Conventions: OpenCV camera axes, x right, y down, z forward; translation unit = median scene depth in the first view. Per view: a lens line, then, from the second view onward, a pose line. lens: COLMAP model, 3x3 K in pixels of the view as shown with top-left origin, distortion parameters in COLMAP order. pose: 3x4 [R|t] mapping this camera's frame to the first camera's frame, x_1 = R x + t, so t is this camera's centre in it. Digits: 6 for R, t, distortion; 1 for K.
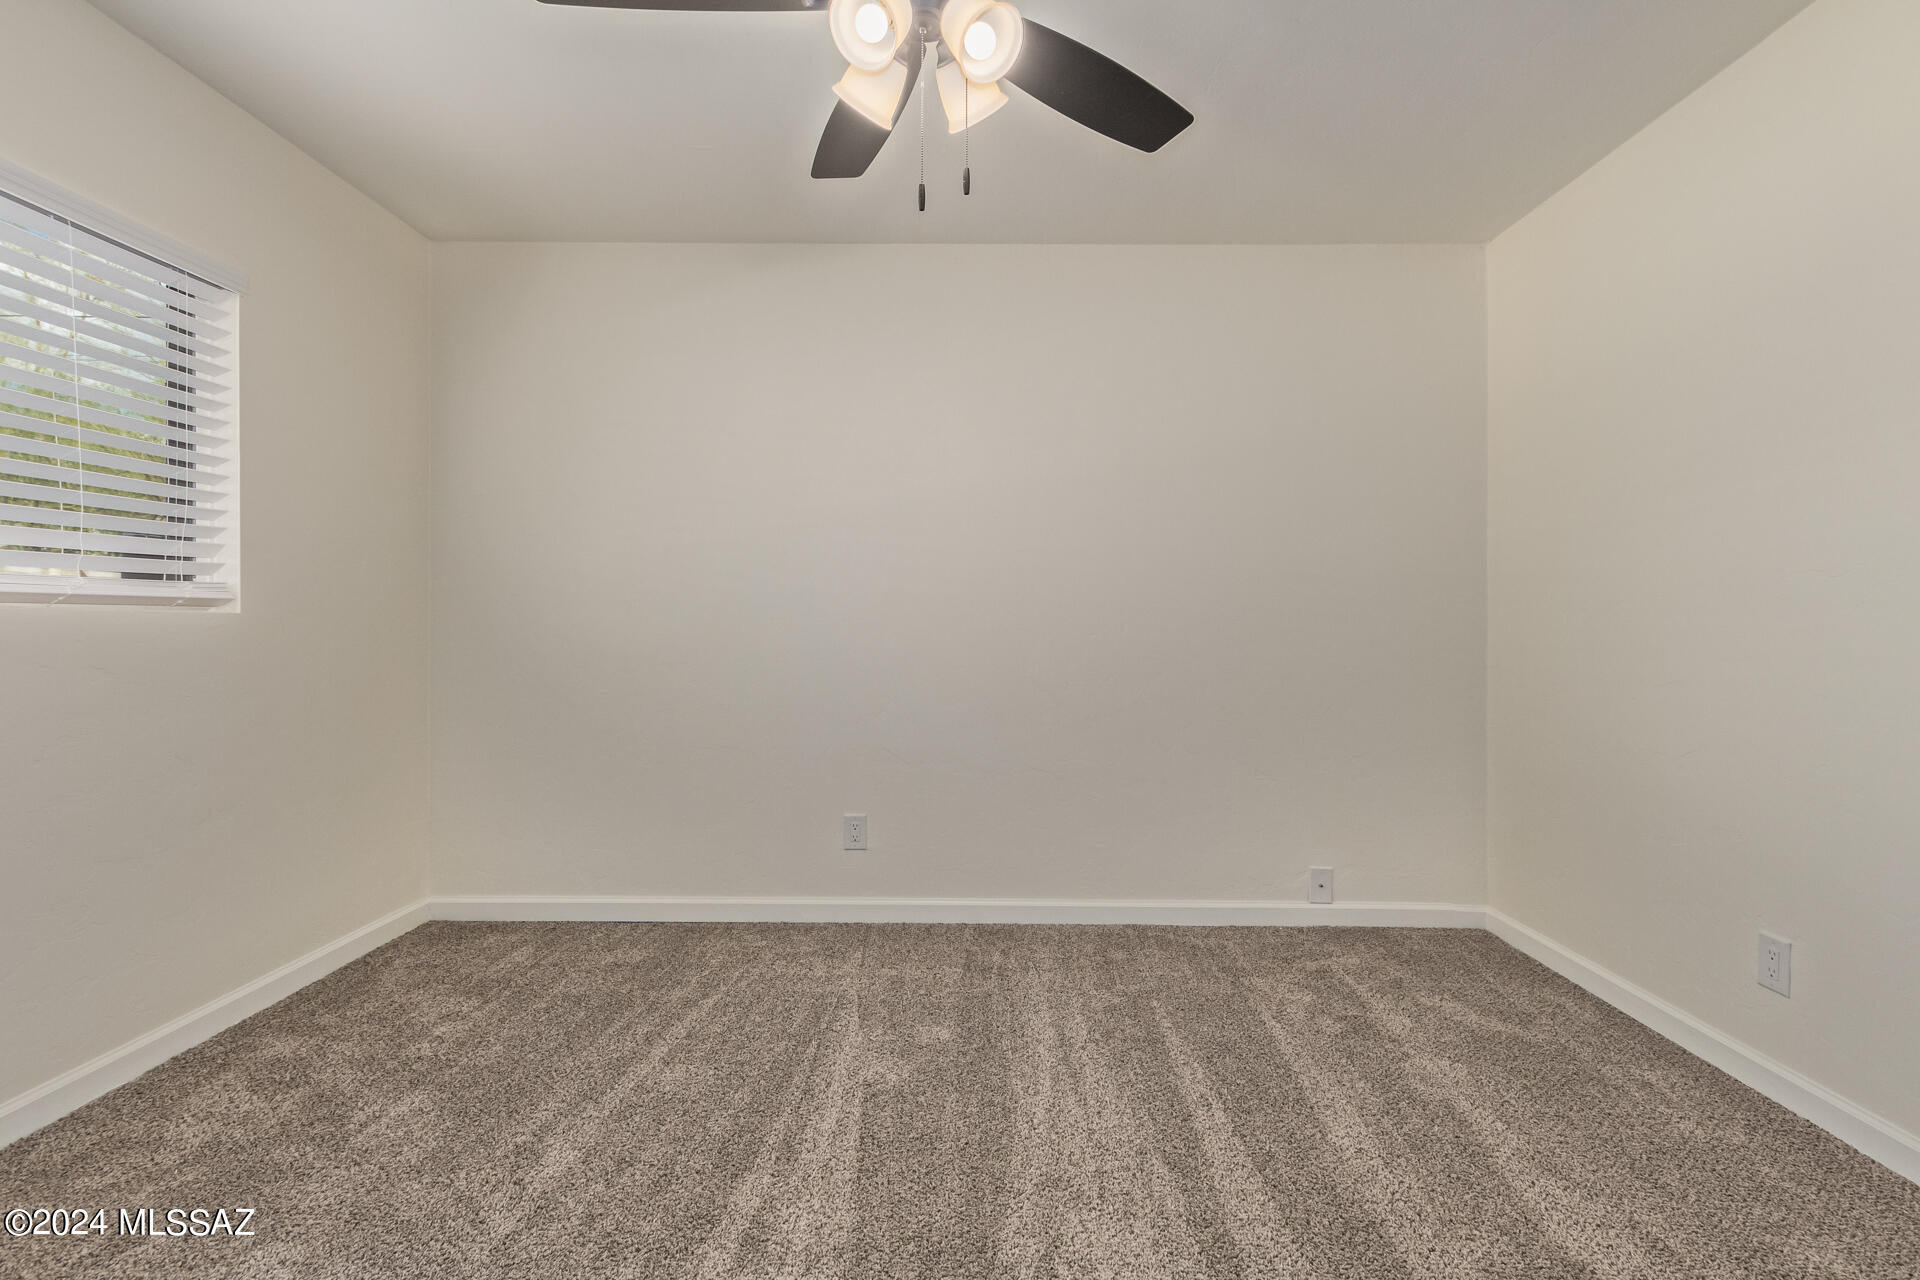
lens RADIAL K [[918.3, 0, 958.9], [0, 918.3, 648.2], [0, 0, 1]] dist [0.013135, -0.001471]
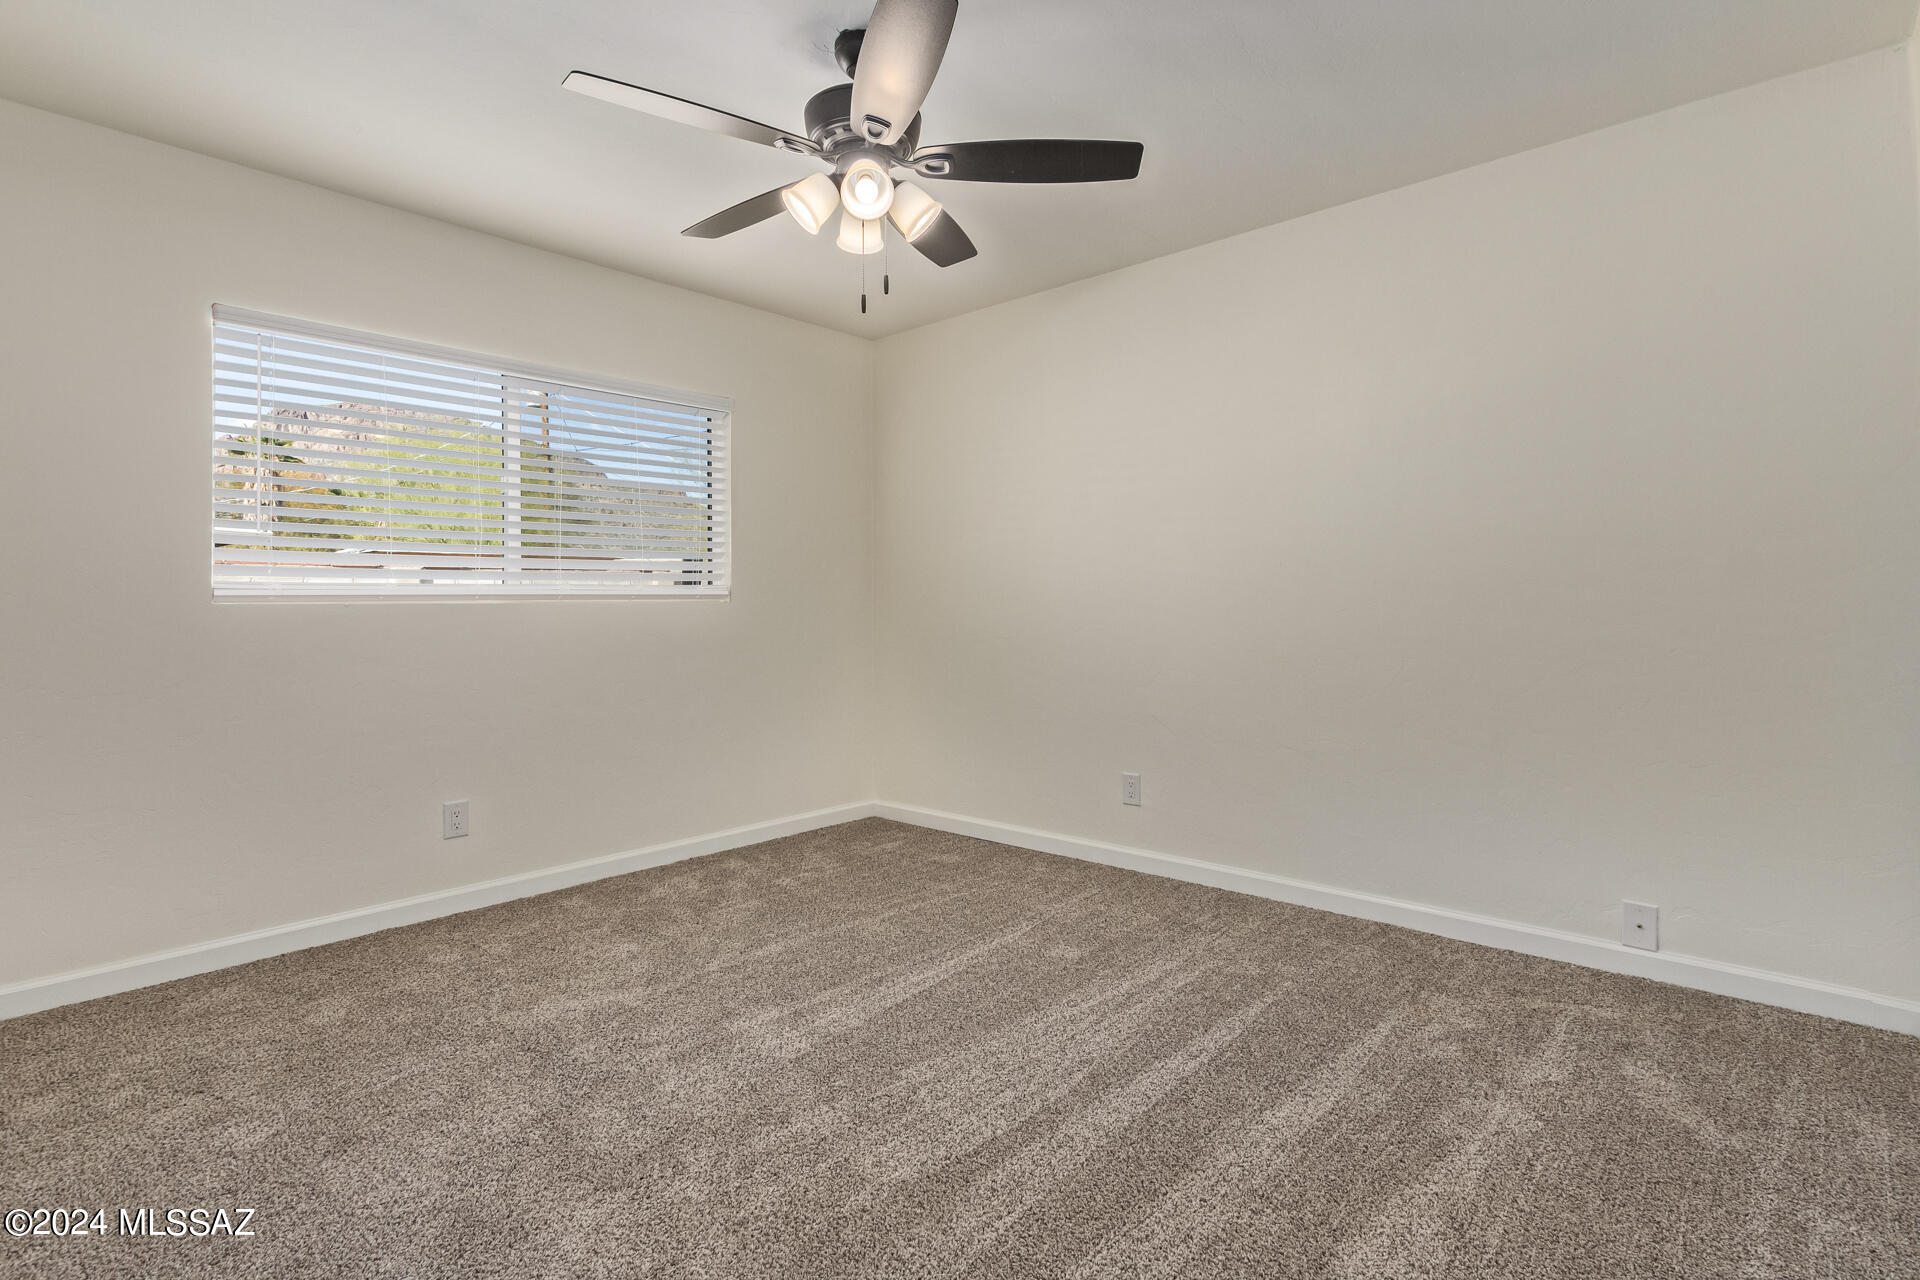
lens RADIAL K [[918.3, 0, 961.4], [0, 918.3, 623.8], [0, 0, 1]] dist [0.013135, -0.001471]
pose [[0.756049, 0.000320, -0.654514, 0.603736], [-0.003969, 0.999984, -0.004096, 0.004546], [0.654502, 0.005695, 0.756038, 0.019788]]
